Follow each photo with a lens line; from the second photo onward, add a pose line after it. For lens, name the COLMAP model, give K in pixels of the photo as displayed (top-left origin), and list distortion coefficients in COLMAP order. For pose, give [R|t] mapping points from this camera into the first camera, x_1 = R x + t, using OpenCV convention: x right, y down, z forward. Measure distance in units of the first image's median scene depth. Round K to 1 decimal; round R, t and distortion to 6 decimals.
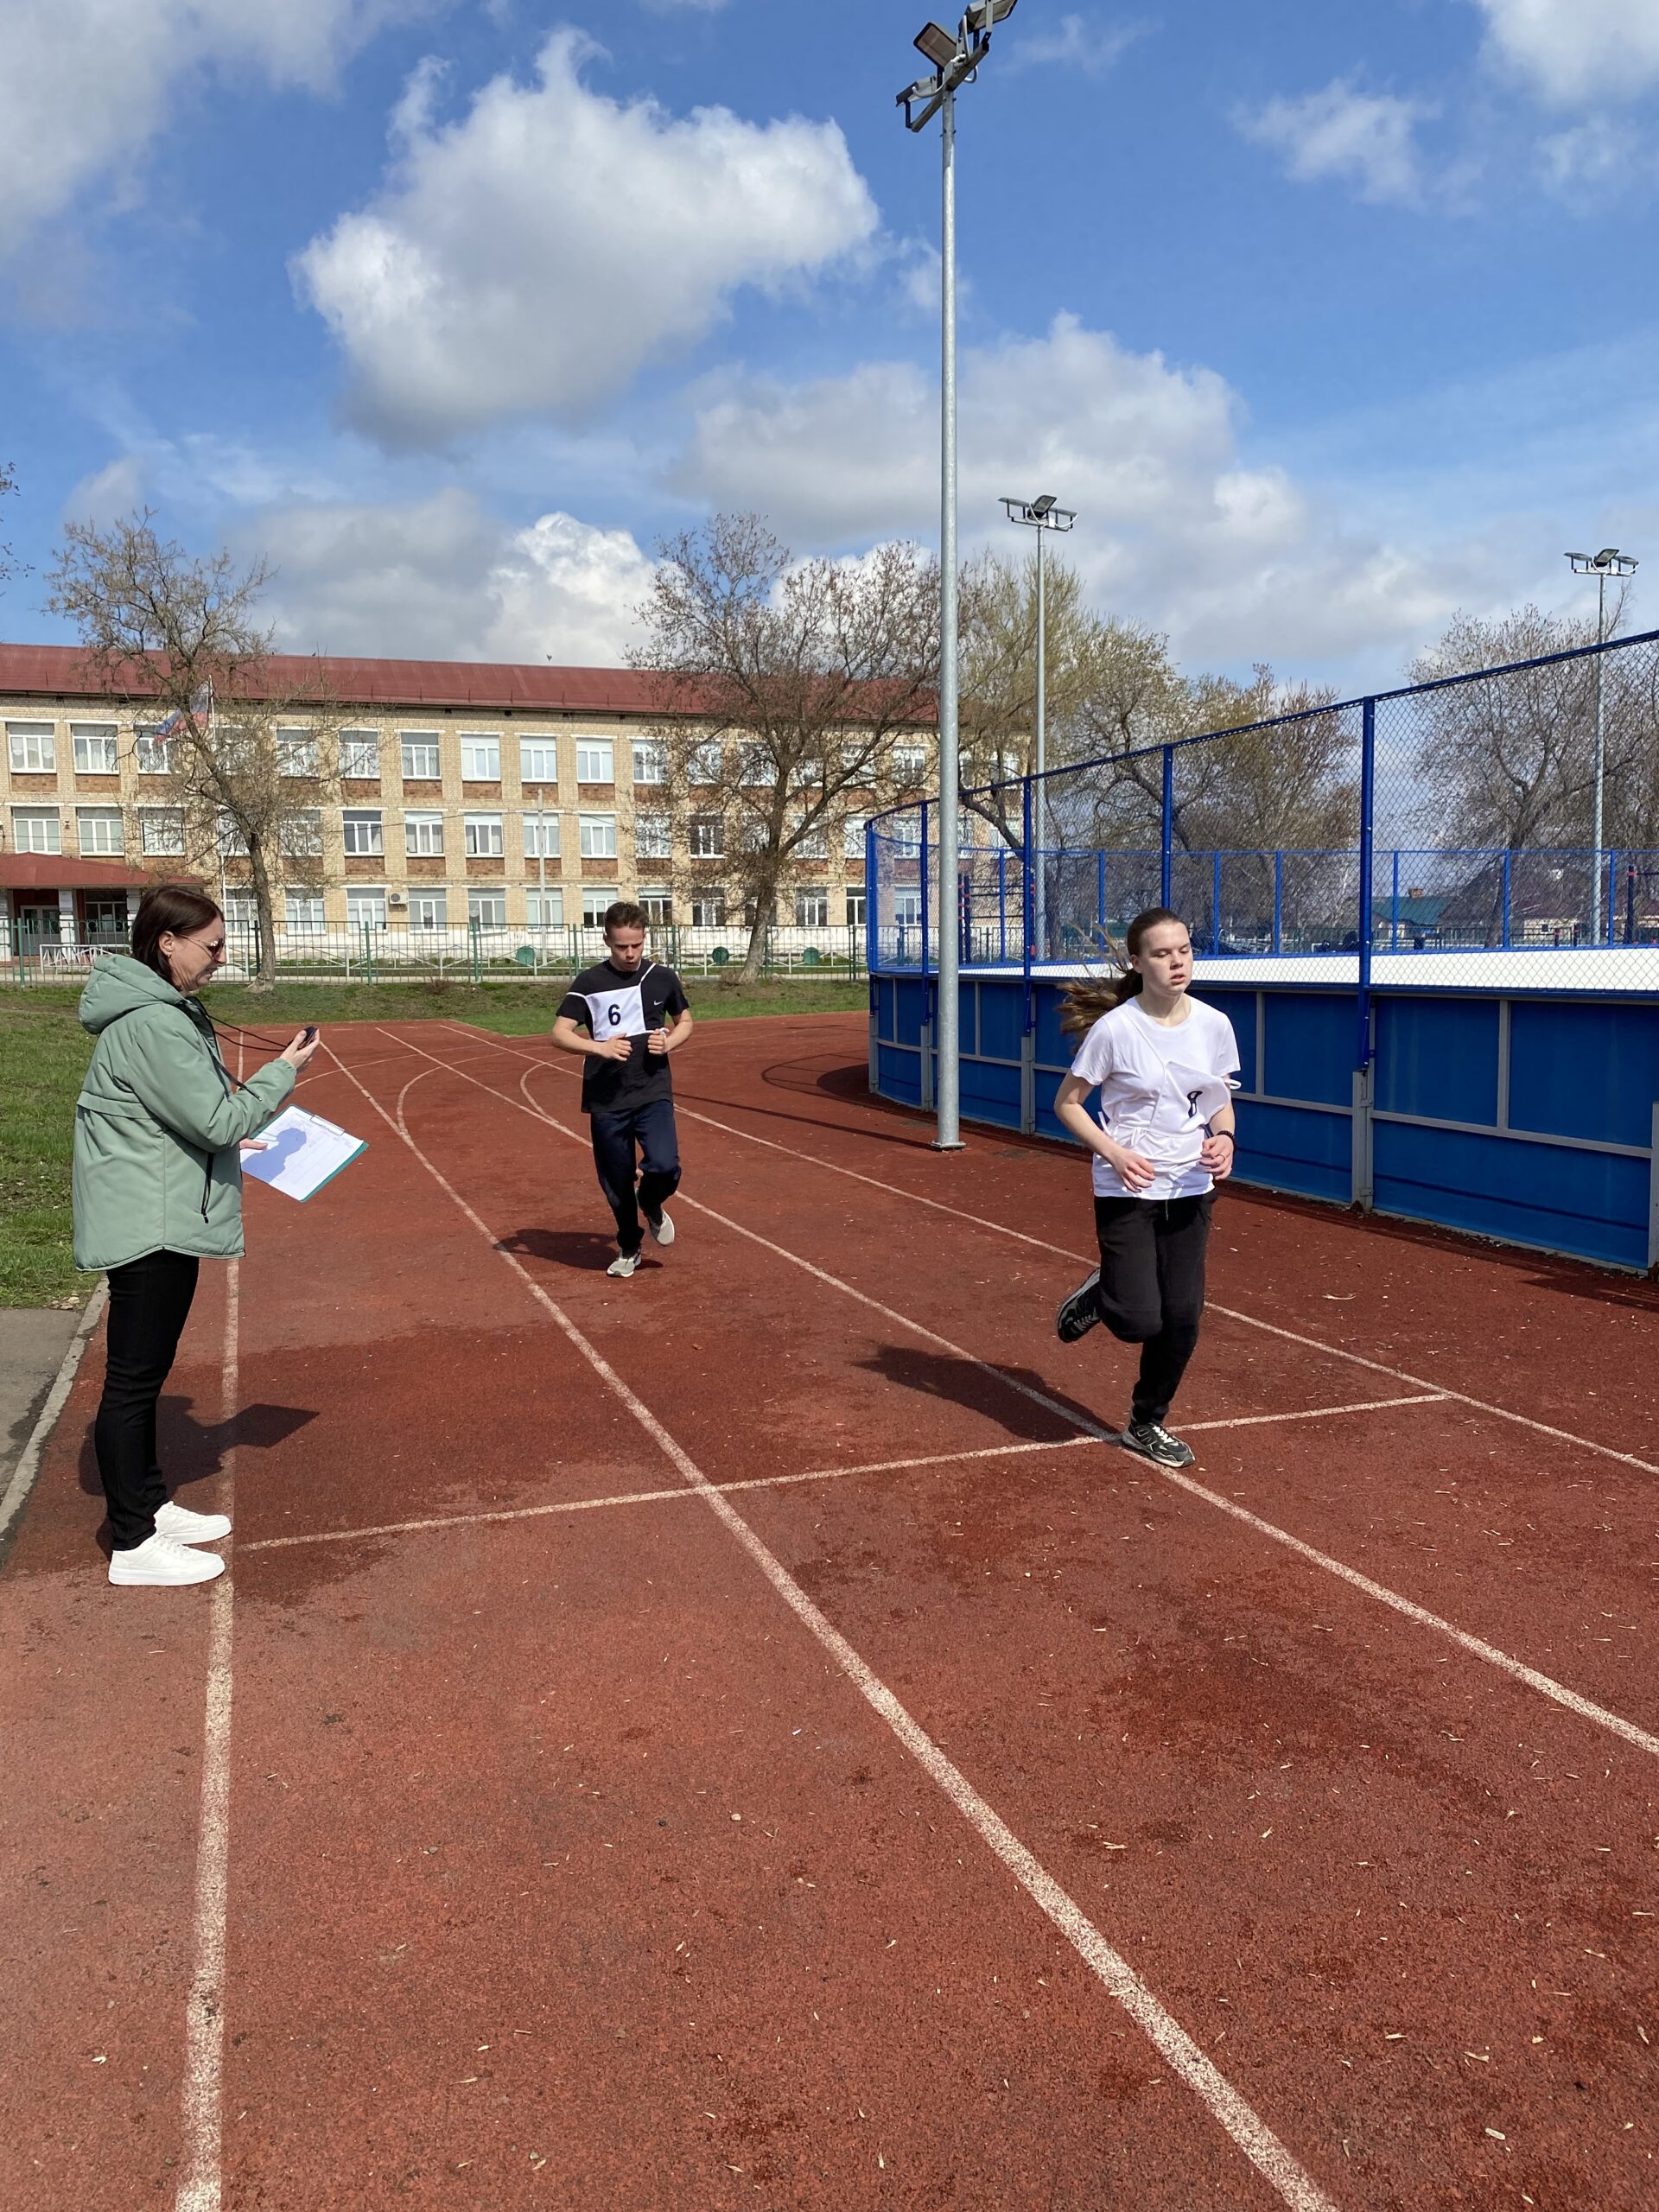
lens RADIAL K [[1672.7, 0, 829.5], [0, 1672.7, 1106.0], [0, 0, 1]] dist [0.001302, -0.003156]
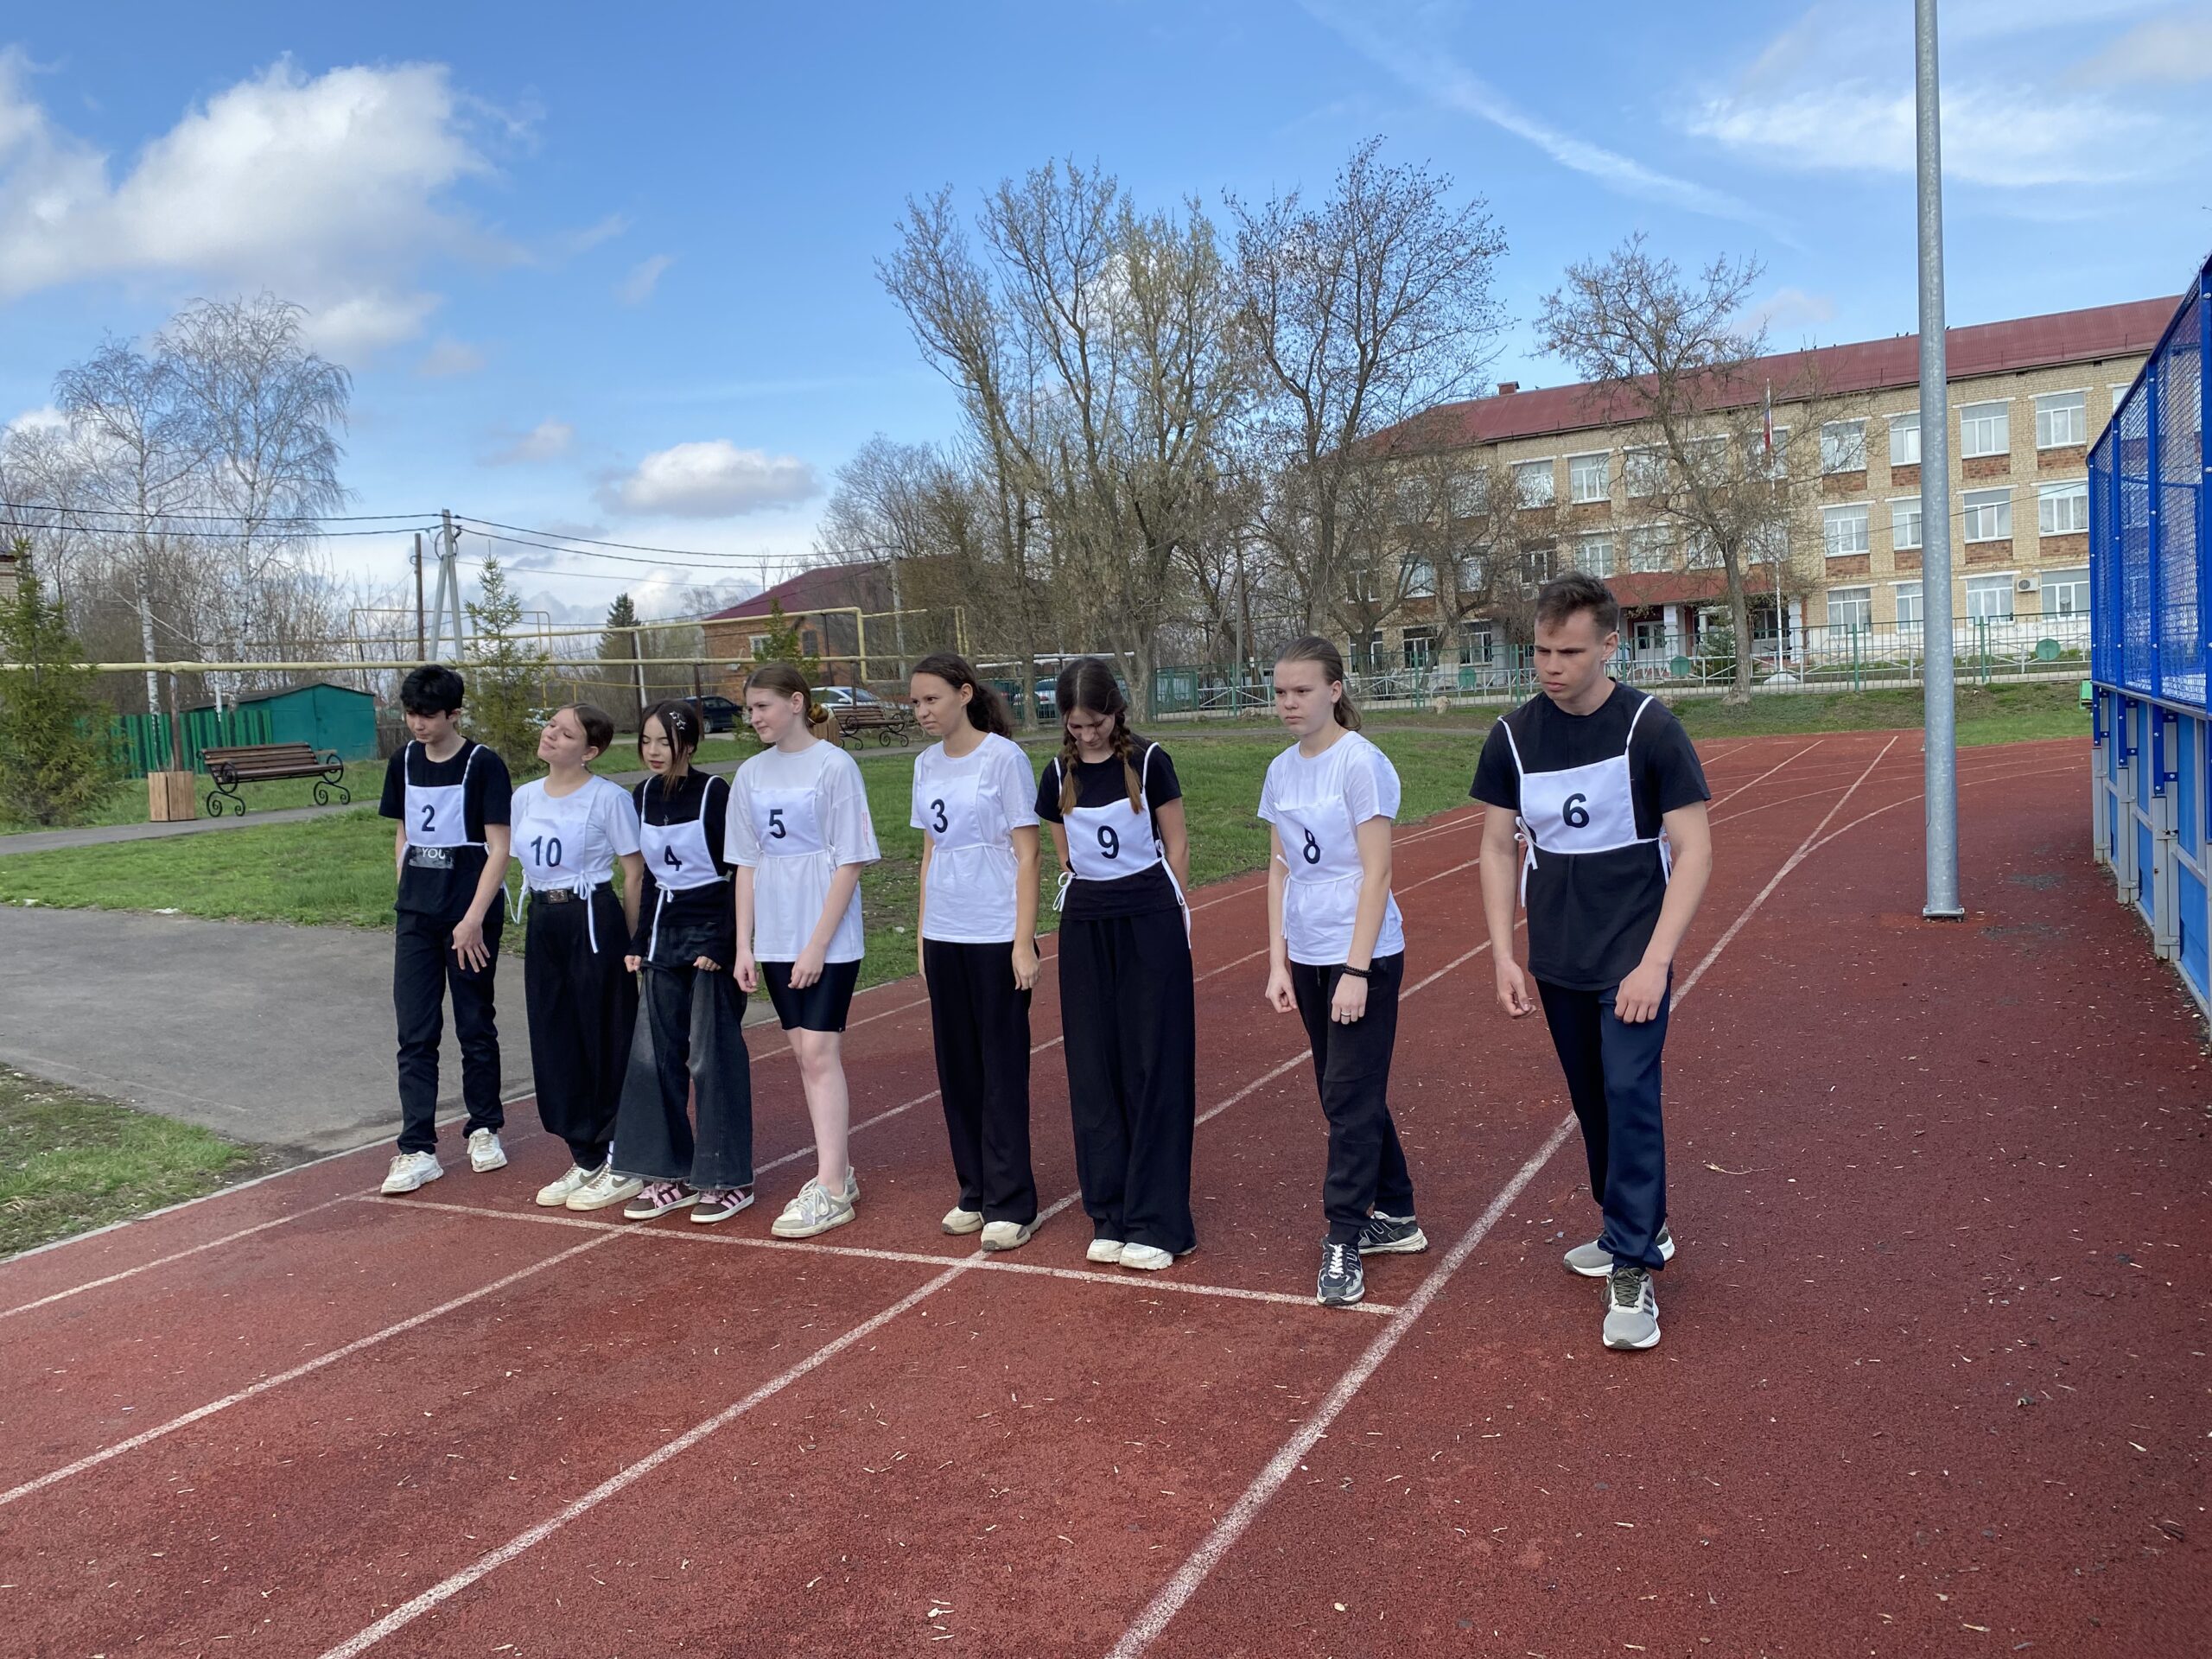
lens RADIAL K [[1678.0, 0, 1106.0], [0, 1678.0, 829.5], [0, 0, 1]] dist [0.001223, 0.005189]
pose [[0.688666, 0.019938, -0.724805, 0.120587], [-0.011268, 0.999795, 0.016796, -0.007442], [0.724991, -0.003400, 0.688750, 0.058534]]
